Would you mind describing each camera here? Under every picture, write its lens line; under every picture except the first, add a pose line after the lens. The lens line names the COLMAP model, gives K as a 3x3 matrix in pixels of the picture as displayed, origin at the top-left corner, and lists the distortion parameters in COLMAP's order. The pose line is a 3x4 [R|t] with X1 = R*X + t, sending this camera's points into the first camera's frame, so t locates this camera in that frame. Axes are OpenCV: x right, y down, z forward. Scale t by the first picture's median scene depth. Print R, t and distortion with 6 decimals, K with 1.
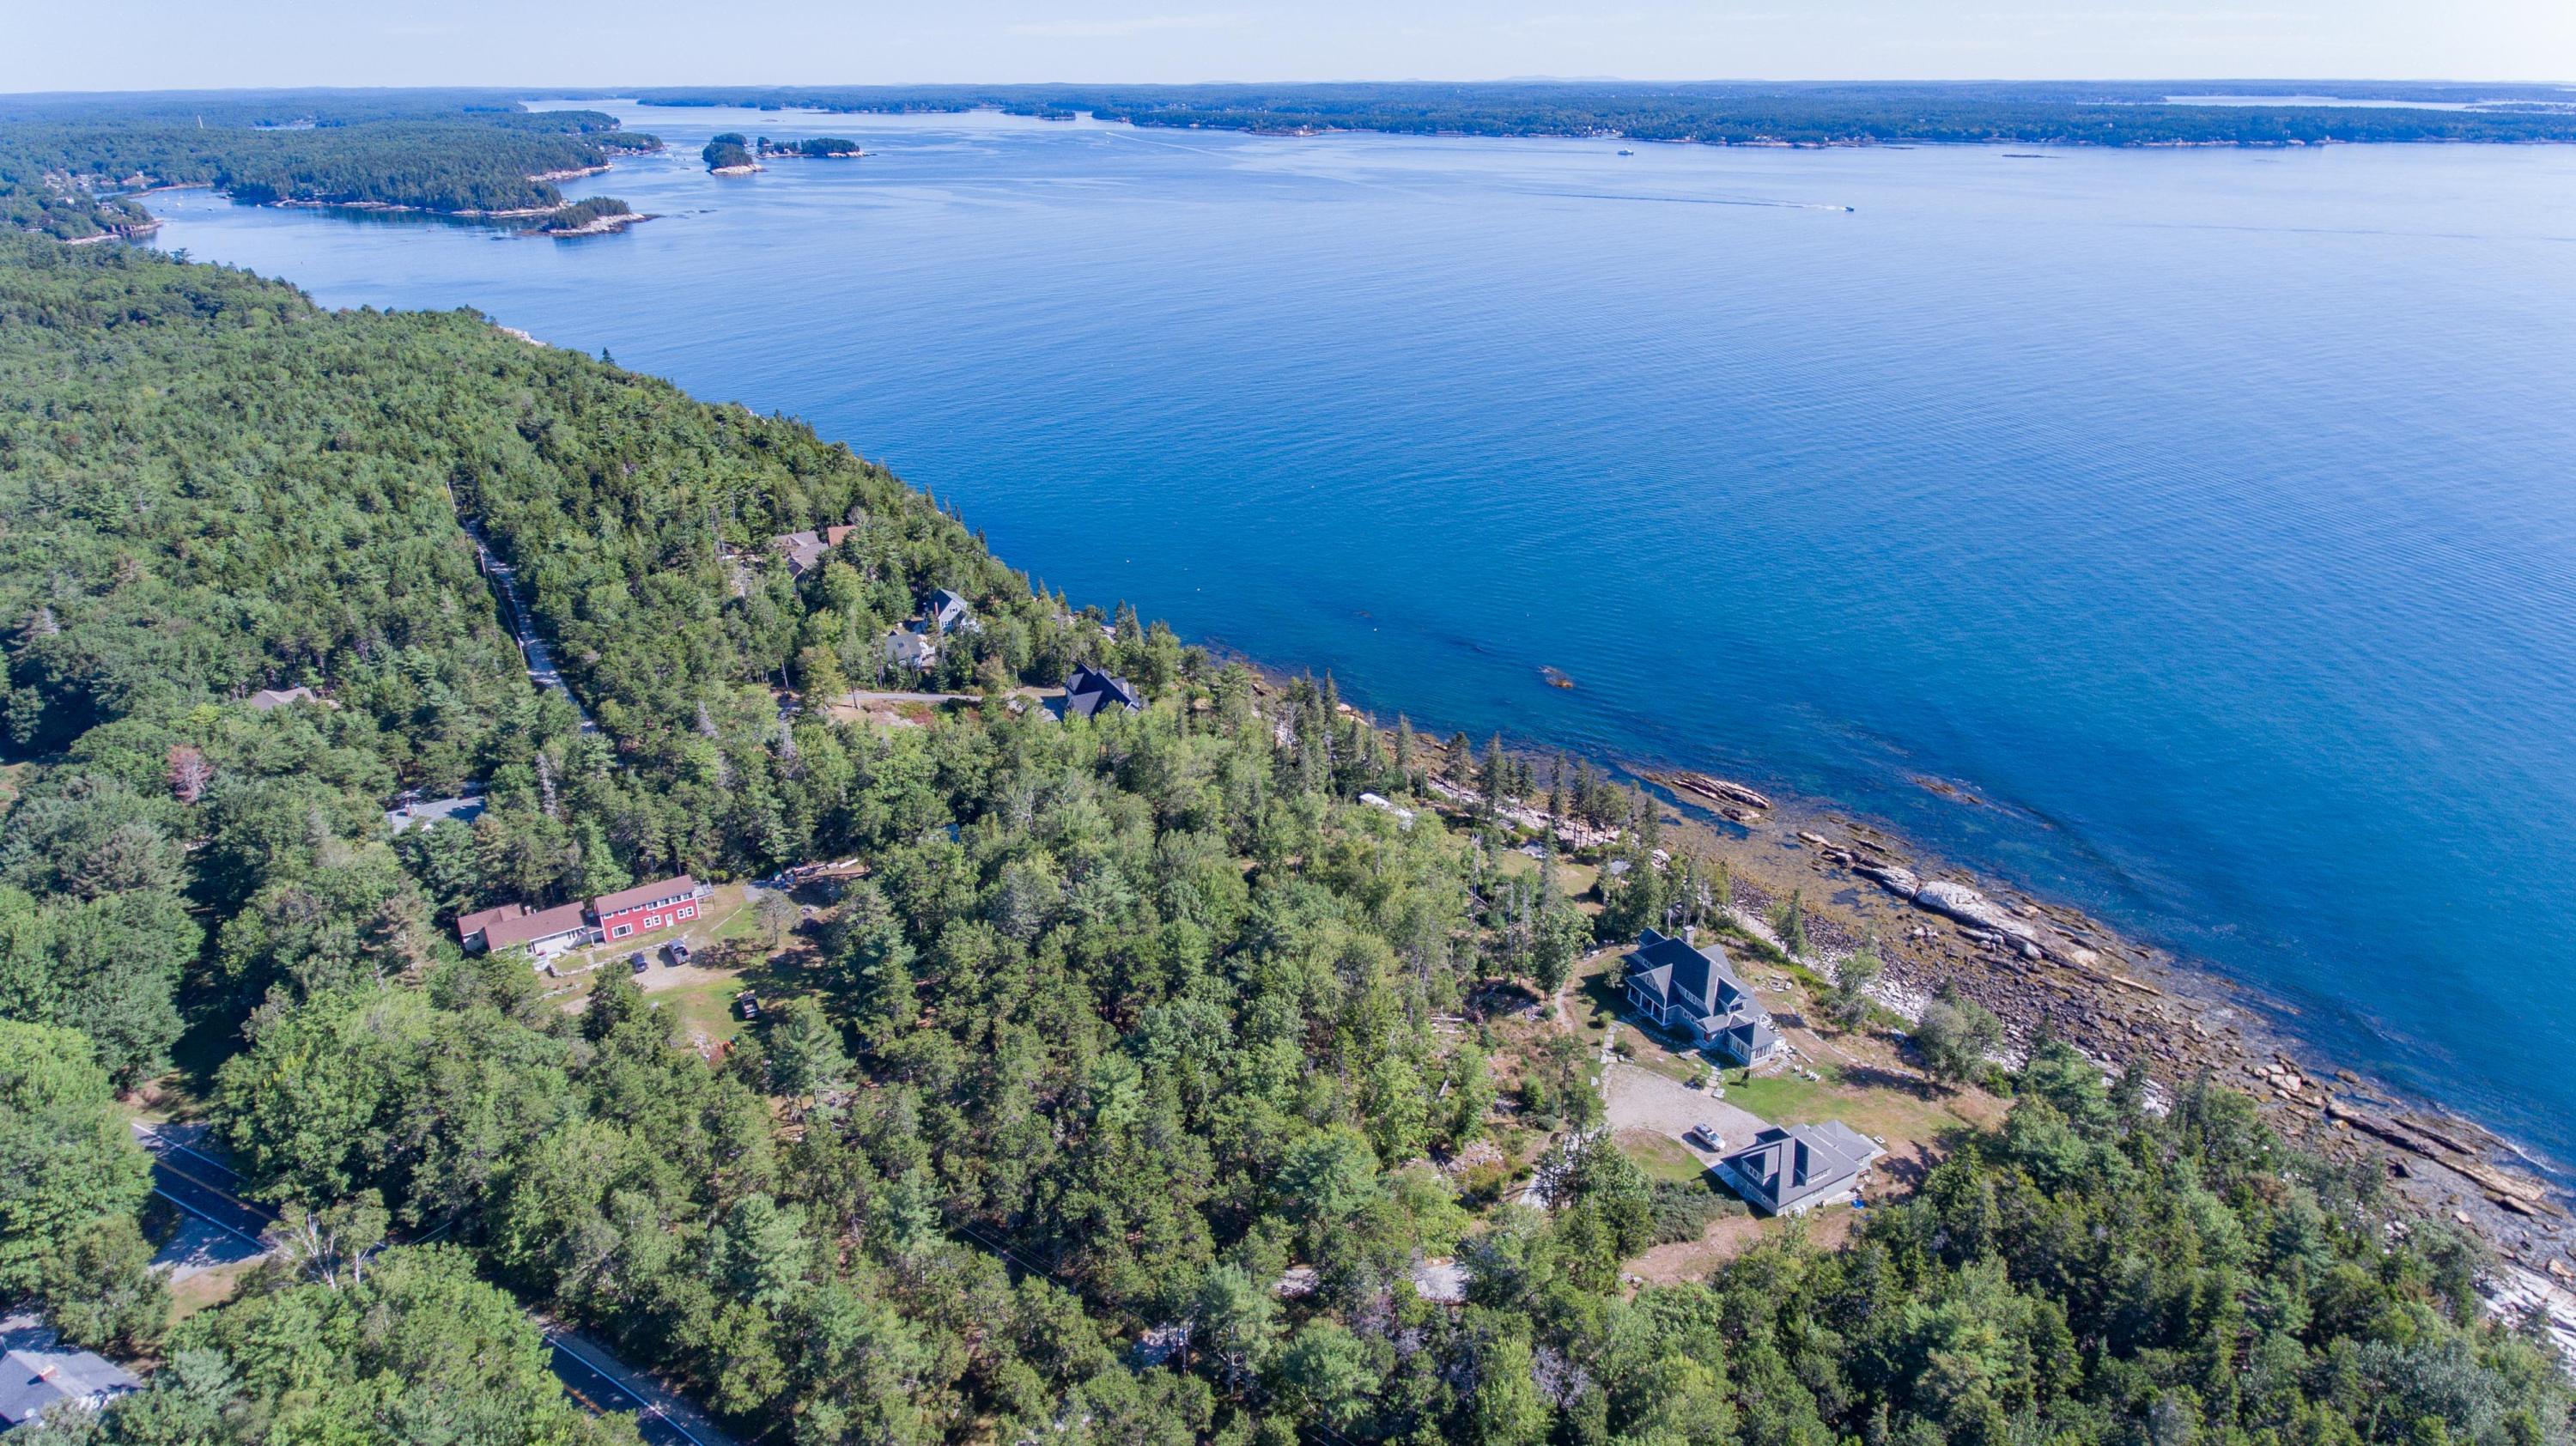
lens RADIAL K [[1503.8, 0, 1303.8], [0, 1503.8, 730.8], [0, 0, 1]] dist [0.000960, -0.002865]
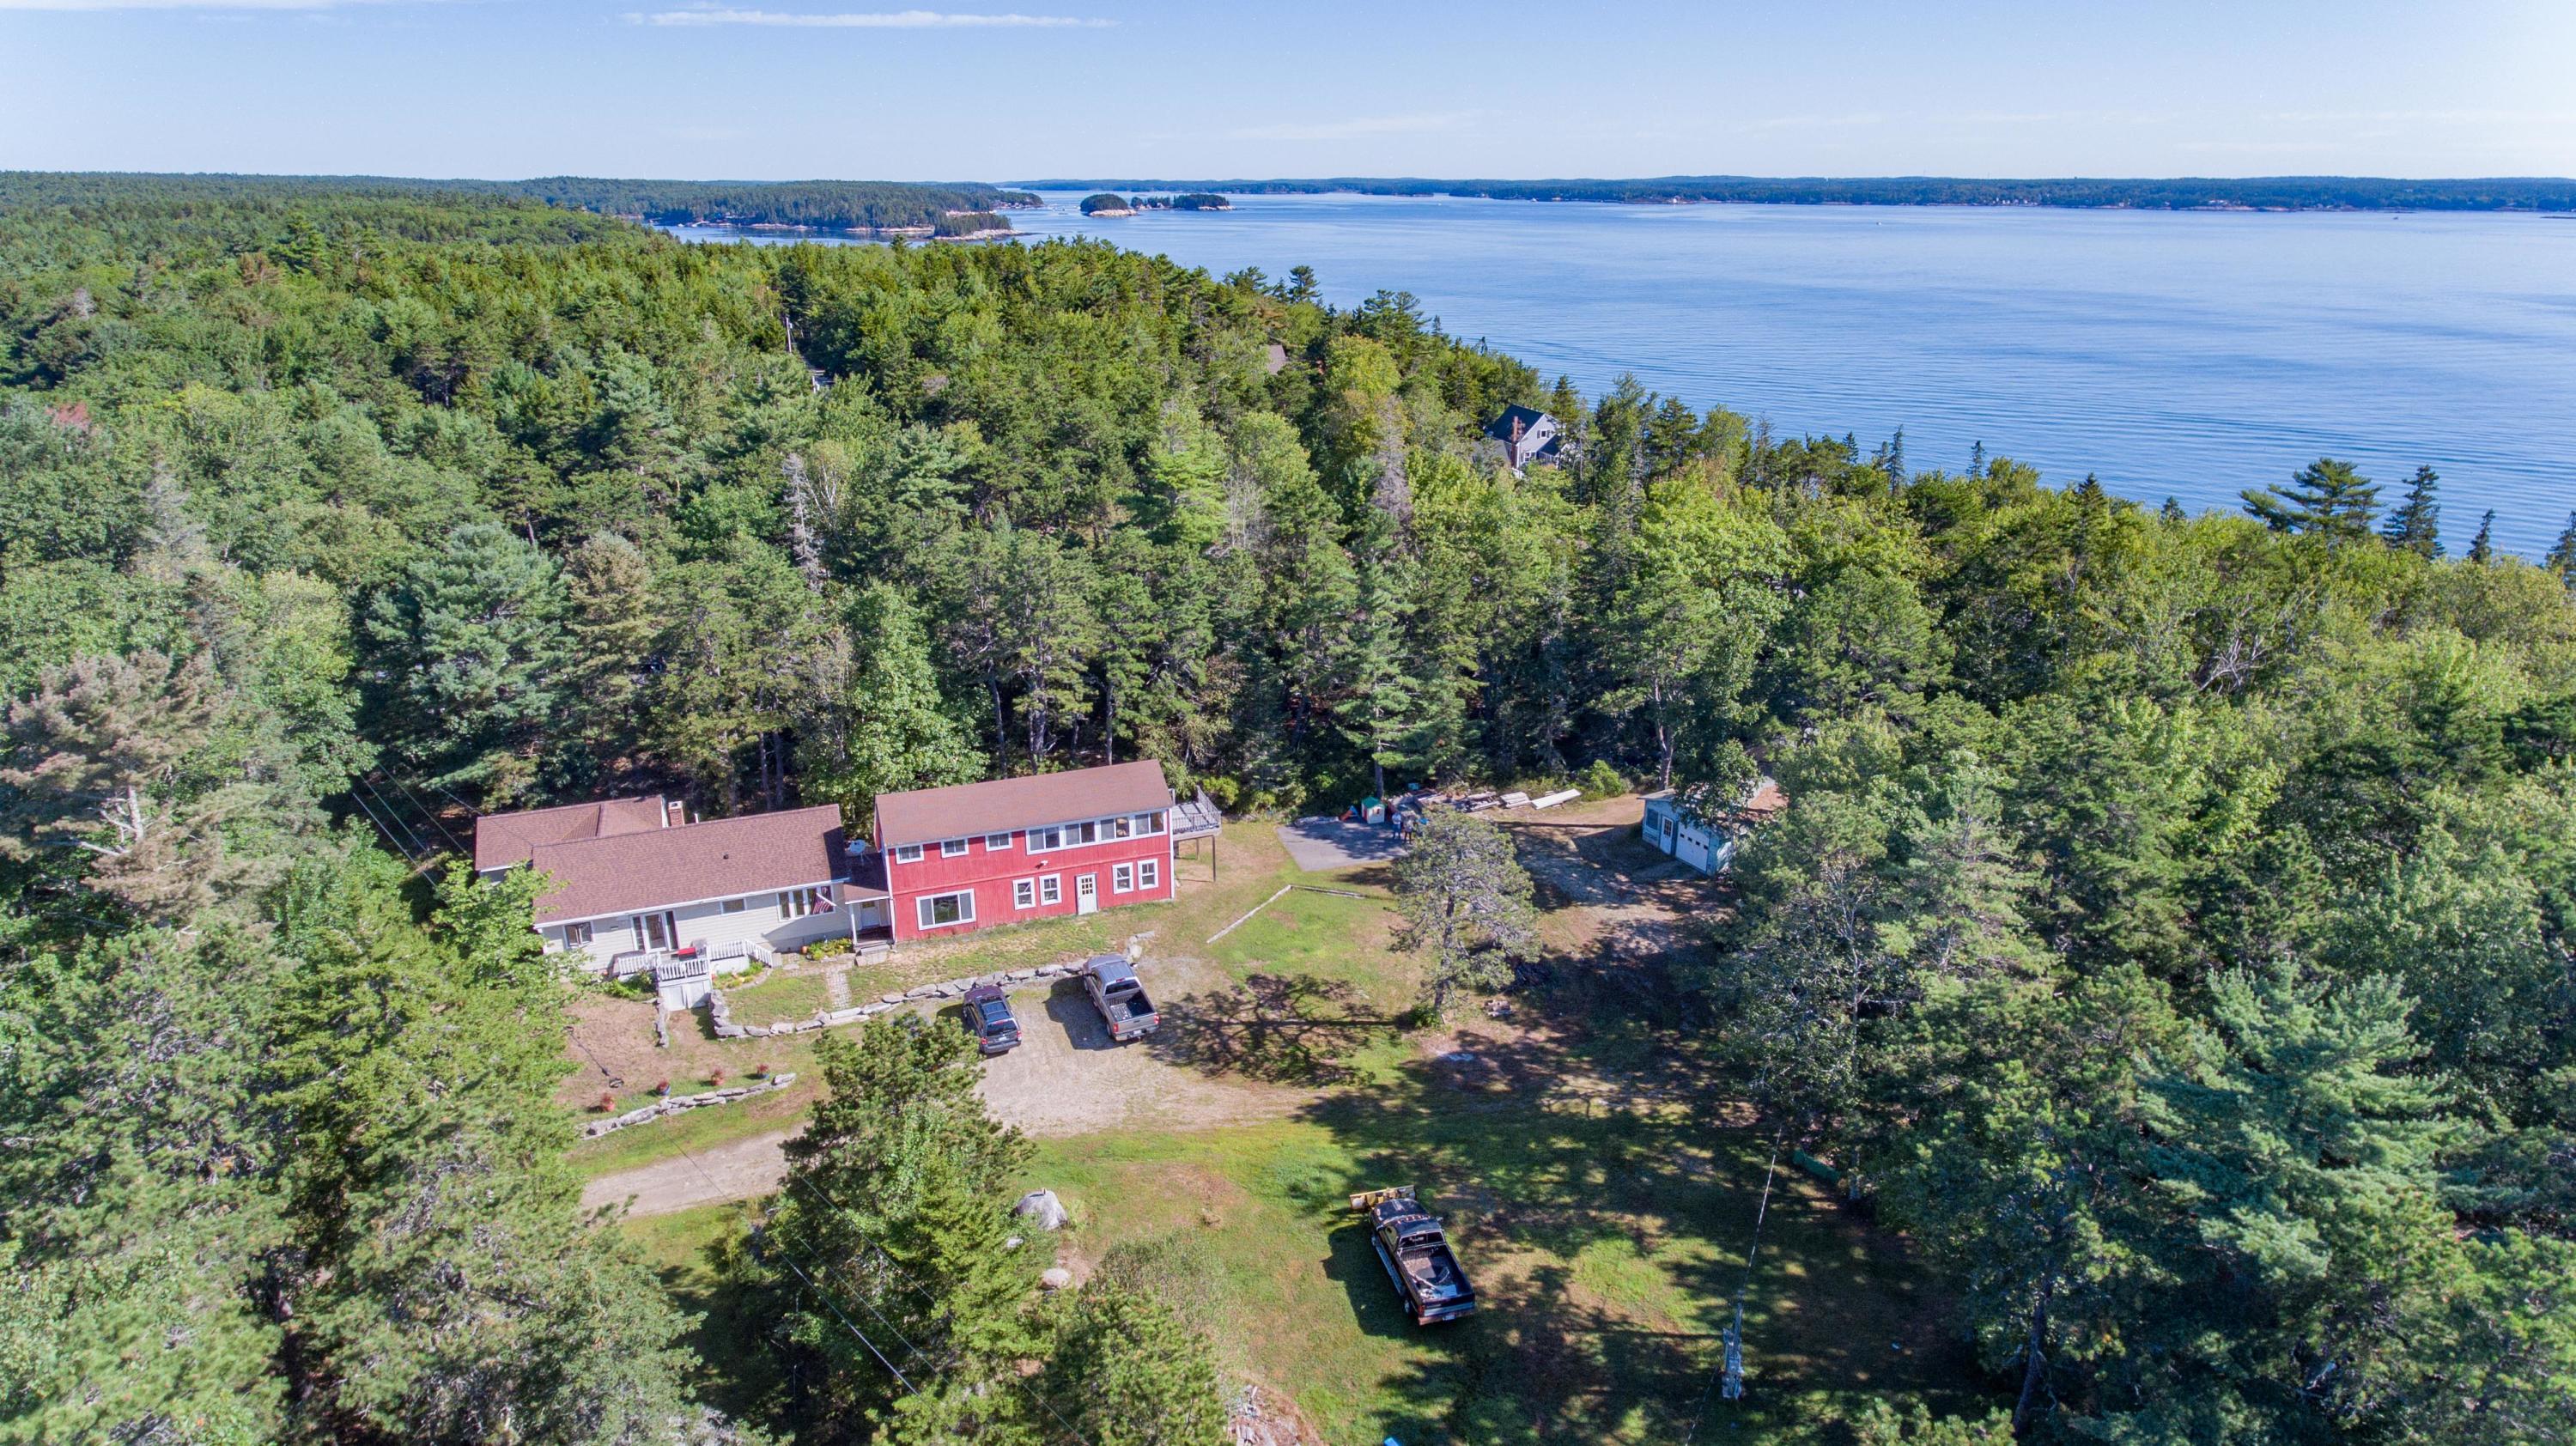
lens RADIAL K [[1537.4, 0, 1288.0], [0, 1537.4, 723.0], [0, 0, 1]] dist [0.021436, -0.000265]
pose [[0.974435, 0.077253, -0.210972, -0.313640], [-0.089663, 0.994722, -0.049891, 0.101929], [0.206004, 0.067532, 0.976218, 0.687471]]
